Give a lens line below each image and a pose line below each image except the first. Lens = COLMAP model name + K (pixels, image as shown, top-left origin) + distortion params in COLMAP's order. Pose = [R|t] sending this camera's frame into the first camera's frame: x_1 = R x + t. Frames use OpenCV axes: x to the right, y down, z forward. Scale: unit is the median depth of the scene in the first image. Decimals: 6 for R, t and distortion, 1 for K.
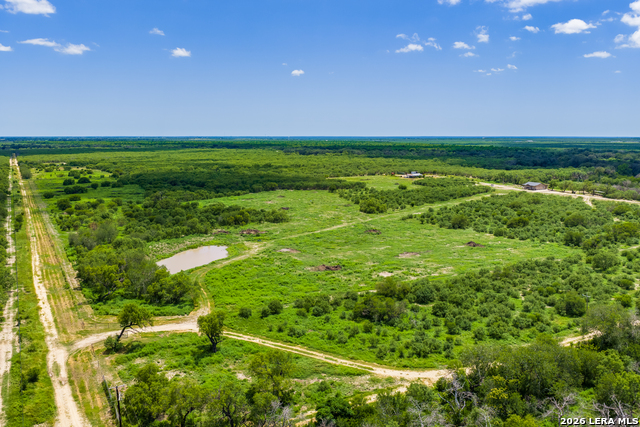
lens RADIAL K [[514.1, 0, 320.0], [0, 514.1, 213.5], [0, 0, 1]] dist [0.000362, -0.000026]
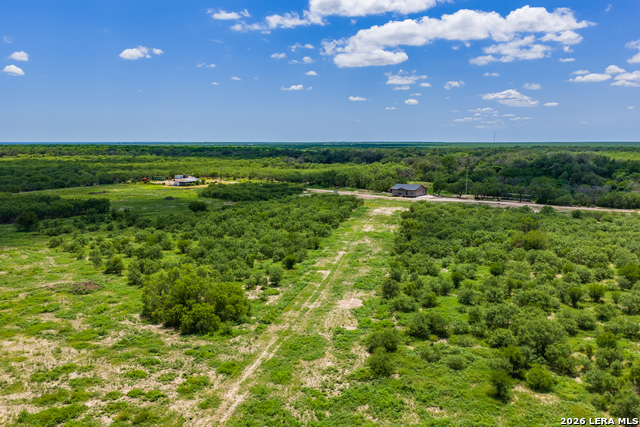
lens RADIAL K [[514.1, 0, 320.0], [0, 514.1, 213.5], [0, 0, 1]] dist [0.000362, -0.000026]
pose [[0.859405, -0.070964, 0.506348, 0.014947], [0.076502, 0.997020, 0.009887, -0.034226], [-0.505541, 0.030240, 0.862273, 0.454118]]
